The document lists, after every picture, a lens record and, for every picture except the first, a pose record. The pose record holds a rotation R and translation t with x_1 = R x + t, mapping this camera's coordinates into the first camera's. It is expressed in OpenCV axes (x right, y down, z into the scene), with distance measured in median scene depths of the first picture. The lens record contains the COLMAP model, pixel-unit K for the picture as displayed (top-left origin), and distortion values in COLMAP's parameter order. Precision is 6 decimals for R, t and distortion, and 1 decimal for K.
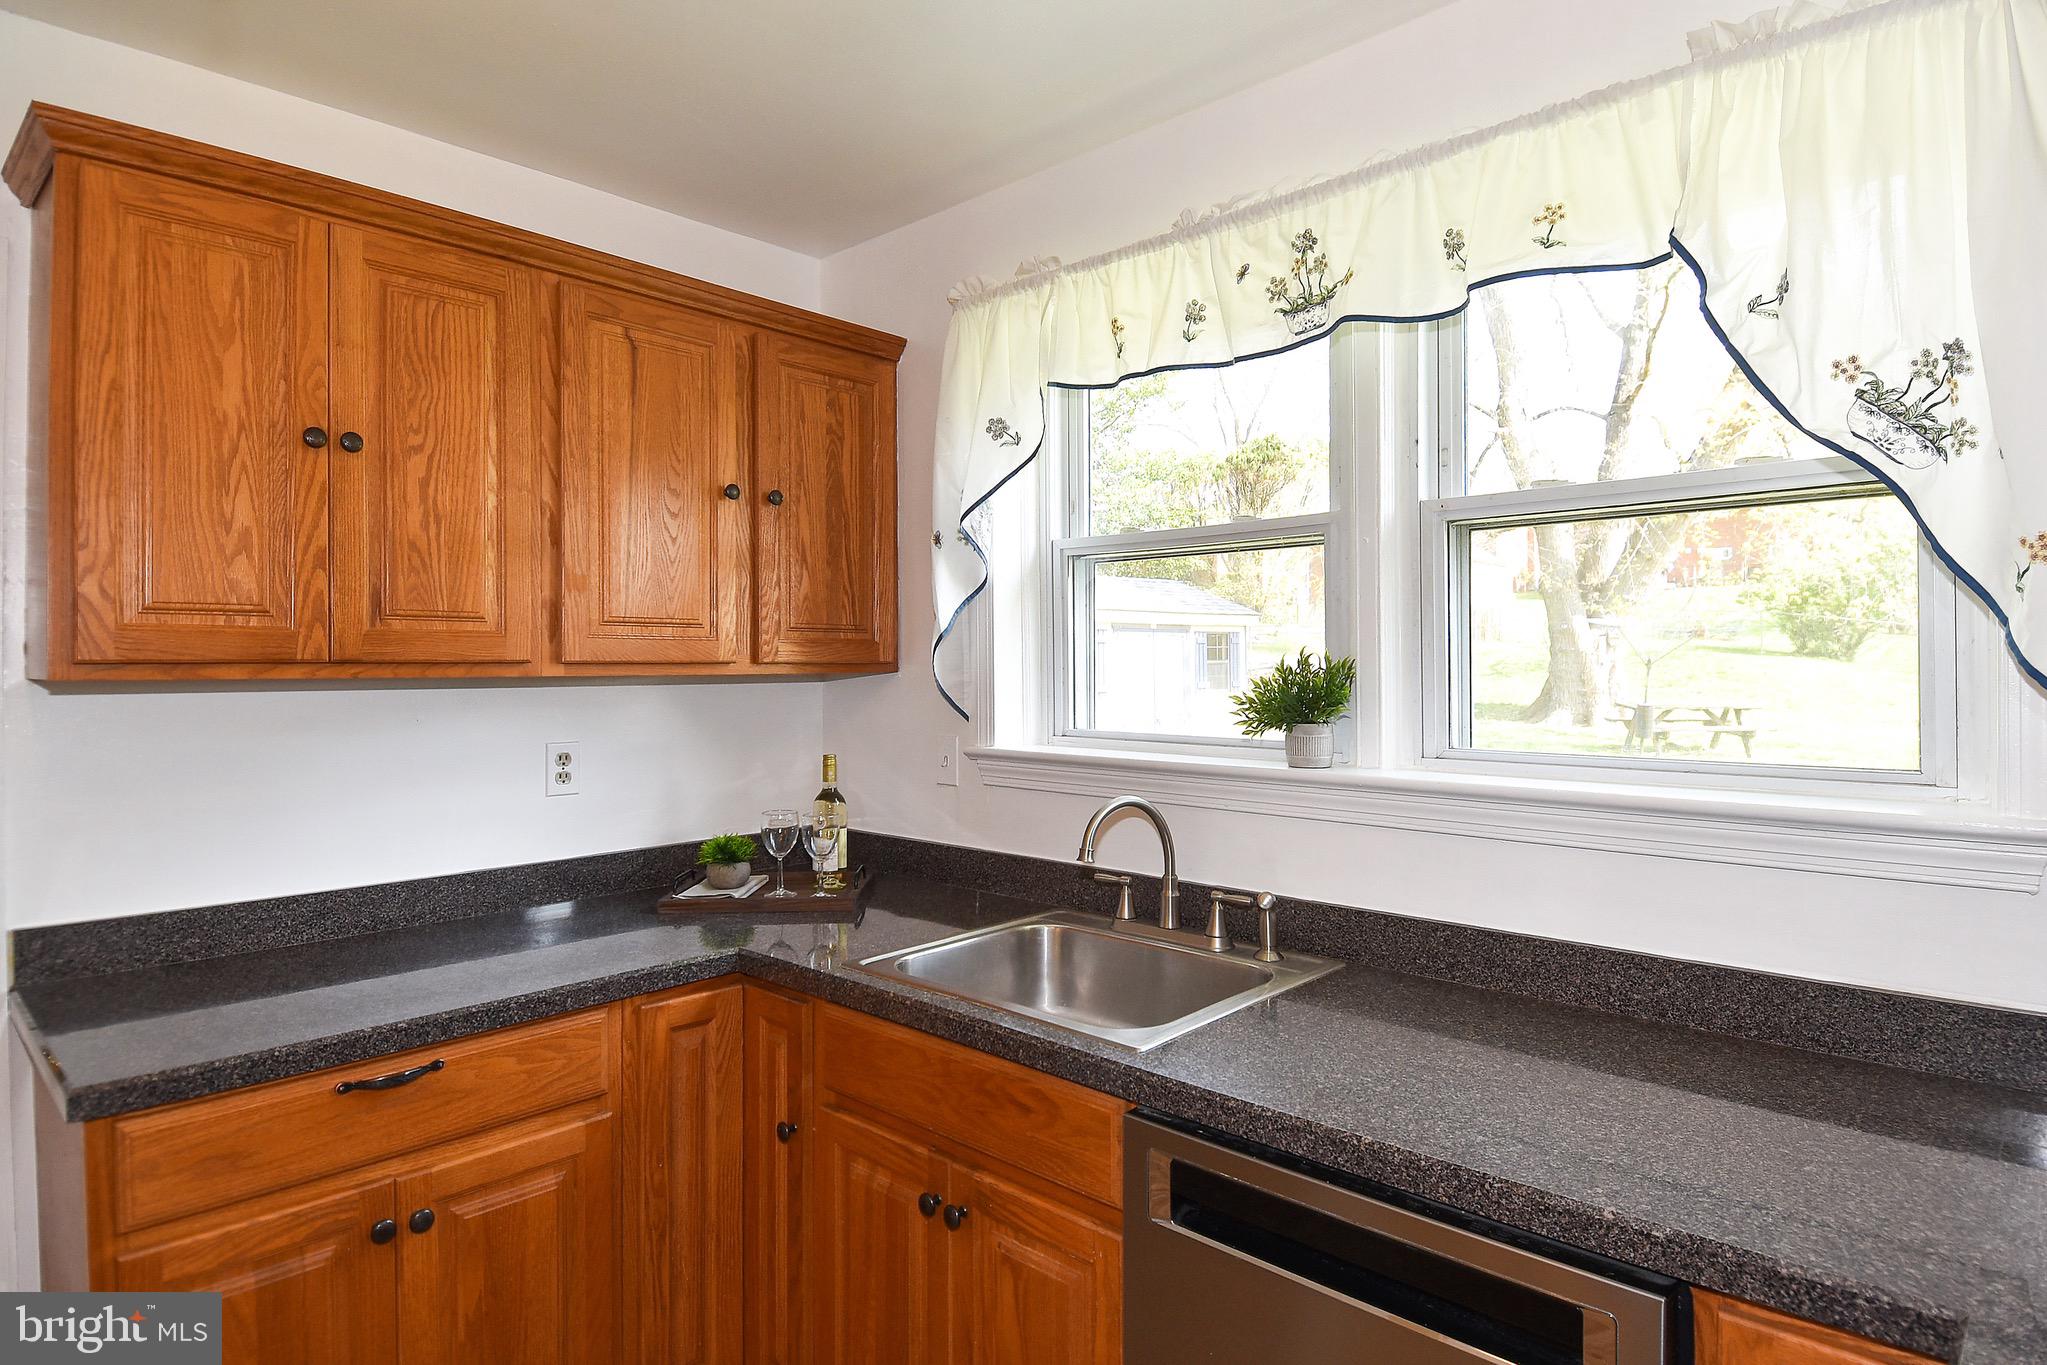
lens RADIAL K [[1157.0, 0, 1090.6], [0, 1157.0, 663.6], [0, 0, 1]] dist [0.066266, -0.064474]
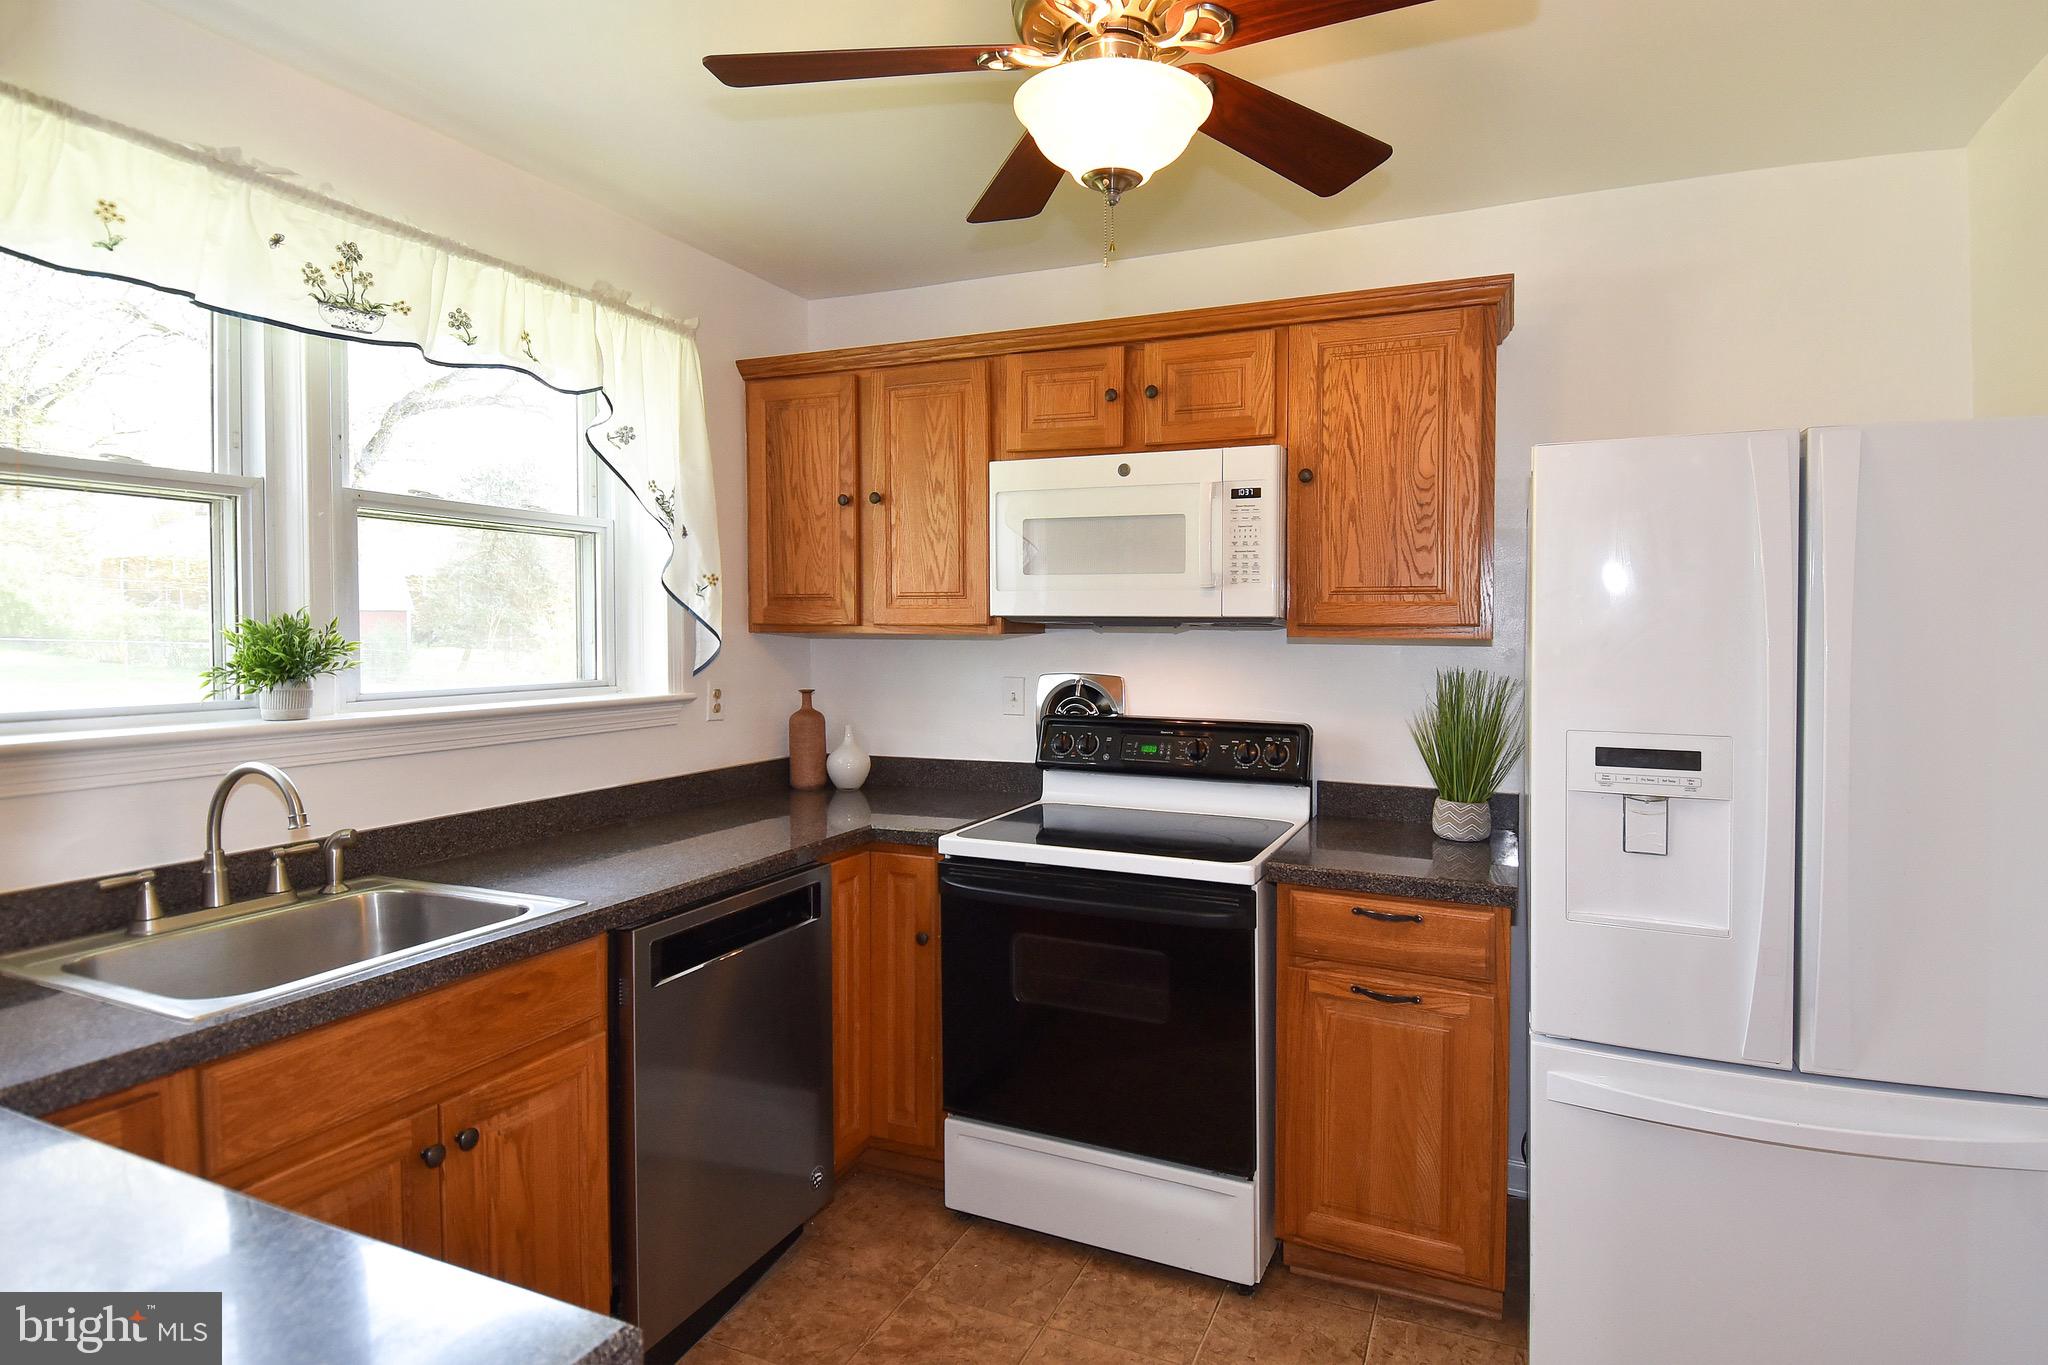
lens RADIAL K [[1117.8, 0, 1041.8], [0, 1117.8, 644.1], [0, 0, 1]] dist [0.059325, -0.061559]
pose [[-0.337582, -0.008382, 0.941259, -1.050372], [-0.000990, 0.999963, 0.008549, 0.009699], [-0.941296, 0.001954, -0.337577, 0.716618]]
